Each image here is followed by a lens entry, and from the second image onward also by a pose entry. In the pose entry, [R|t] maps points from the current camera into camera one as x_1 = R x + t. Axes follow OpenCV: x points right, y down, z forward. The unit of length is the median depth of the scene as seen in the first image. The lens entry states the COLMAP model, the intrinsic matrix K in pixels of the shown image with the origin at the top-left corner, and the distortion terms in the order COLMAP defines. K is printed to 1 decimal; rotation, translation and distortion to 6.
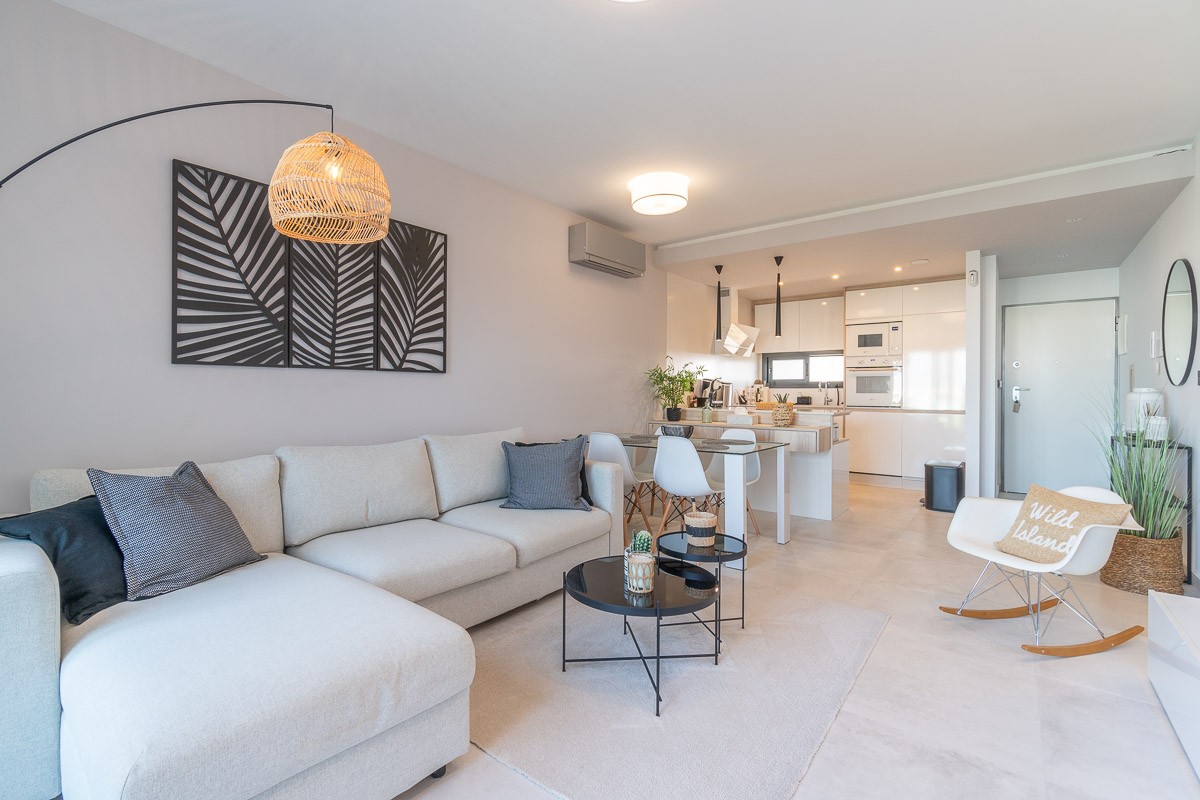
lens RADIAL K [[531.5, 0, 580.4], [0, 531.5, 398.6], [0, 0, 1]] dist [-0.000490, 0.000393]
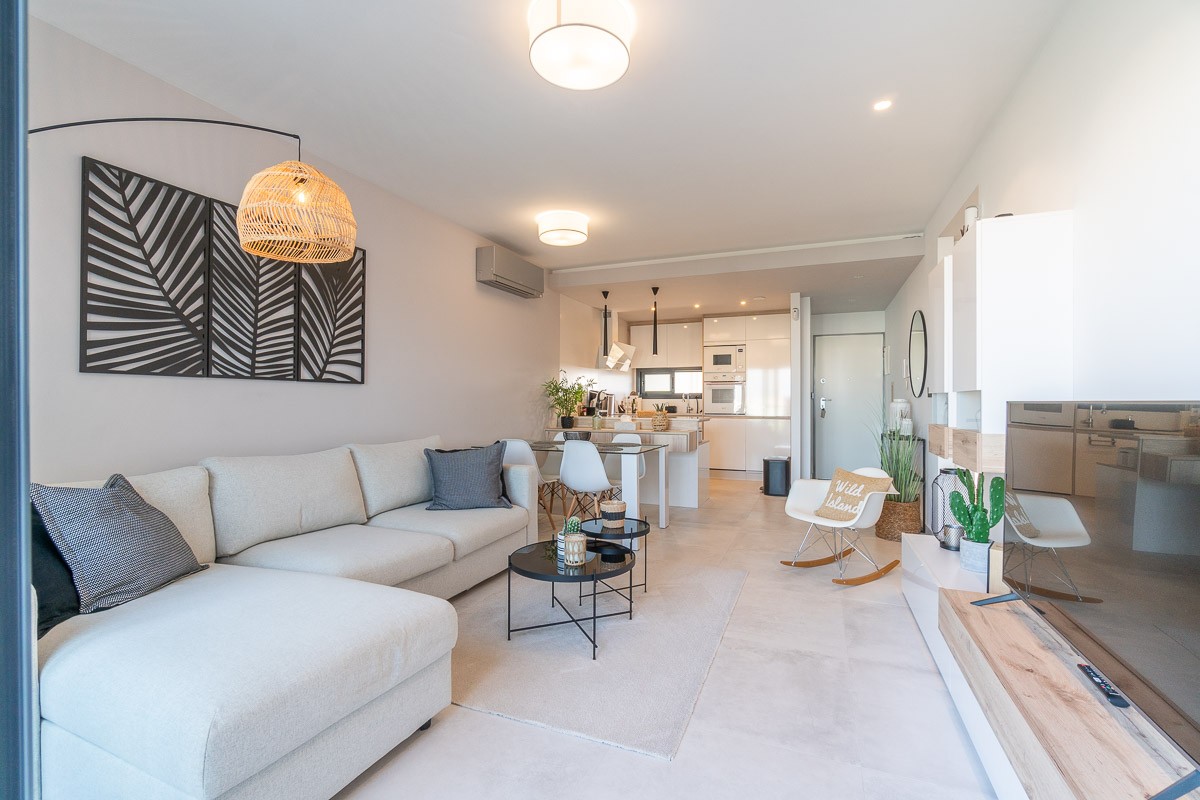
lens RADIAL K [[516.4, 0, 606.9], [0, 516.4, 406.6], [0, 0, 1]] dist [-0.010247, 0.000428]
pose [[0.956440, -0.003391, 0.291908, -0.096075], [0.004635, 0.999983, -0.003571, 0.001776], [-0.291891, 0.004769, 0.956440, -0.094238]]
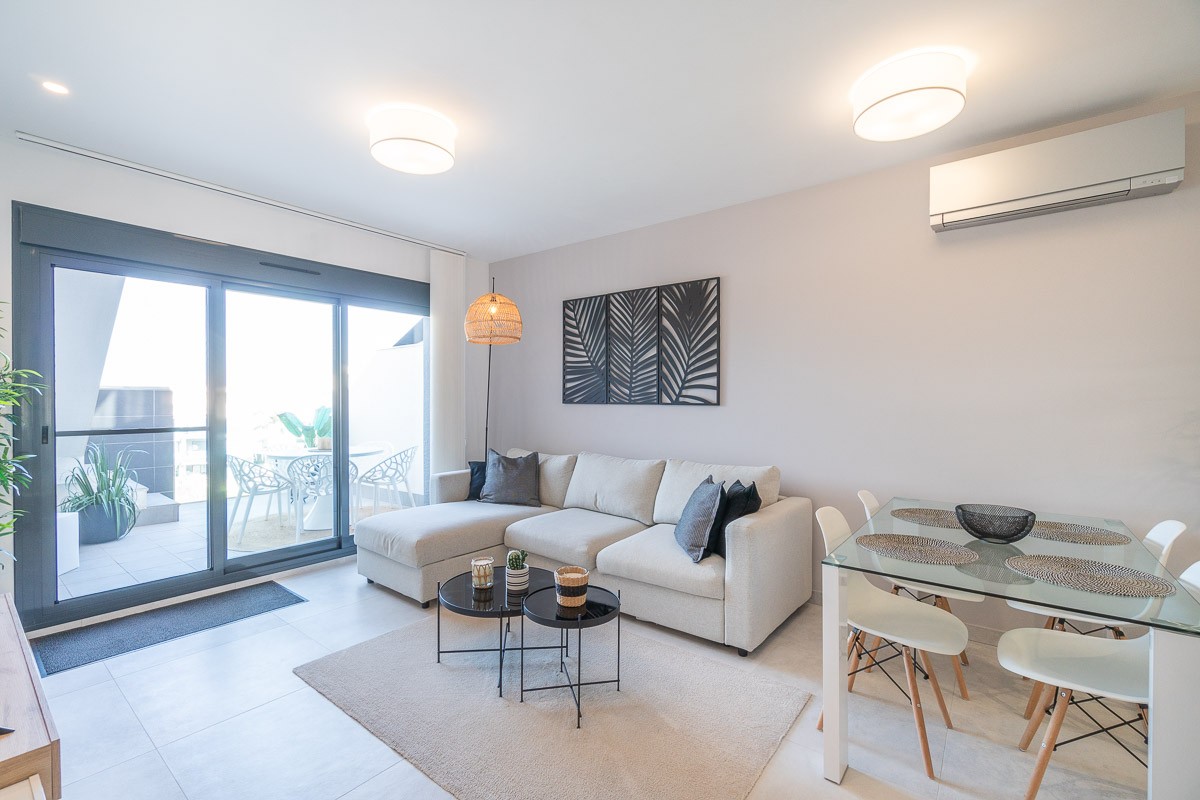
lens RADIAL K [[516.4, 0, 606.9], [0, 516.4, 406.6], [0, 0, 1]] dist [-0.010247, 0.000428]
pose [[0.033519, 0.012564, -0.999359, 0.798120], [-0.013420, 0.999837, 0.012120, -0.055280], [0.999348, 0.013005, 0.033682, 0.747855]]
